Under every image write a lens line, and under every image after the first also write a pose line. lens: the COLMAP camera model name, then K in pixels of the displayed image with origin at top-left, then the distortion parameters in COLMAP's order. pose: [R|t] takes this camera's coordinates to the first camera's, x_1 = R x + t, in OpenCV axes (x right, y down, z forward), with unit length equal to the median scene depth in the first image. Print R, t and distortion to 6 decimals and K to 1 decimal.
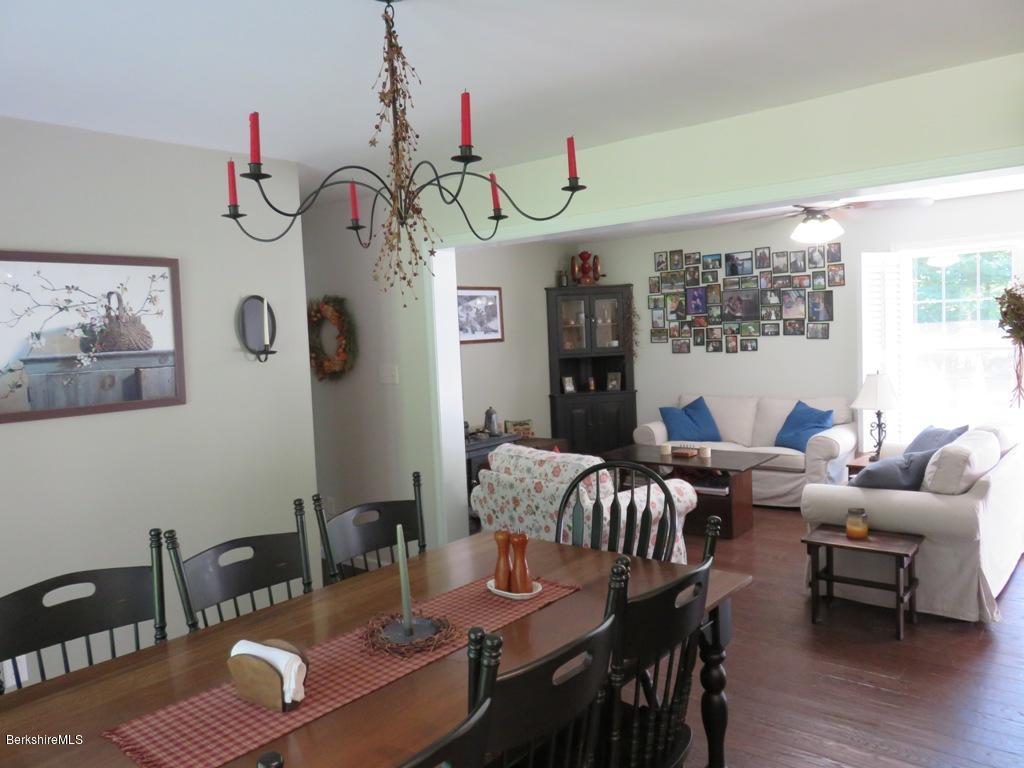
lens RADIAL K [[800.5, 0, 505.2], [0, 800.5, 387.5], [0, 0, 1]] dist [0.001073, -0.007117]
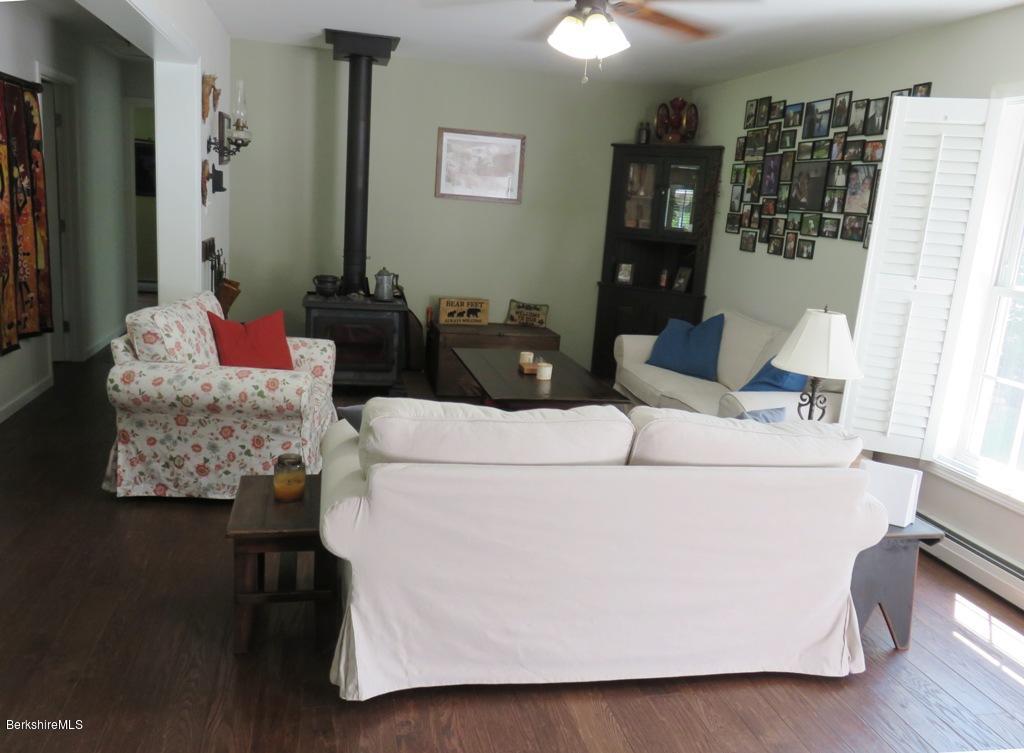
lens RADIAL K [[800.5, 0, 511.4], [0, 800.5, 378.2], [0, 0, 1]] dist [0.001073, -0.007117]
pose [[0.787028, 0.234355, -0.570670, 0.495251], [-0.154499, 0.970432, 0.185449, -0.034093], [0.597258, -0.057785, 0.799965, 0.323394]]
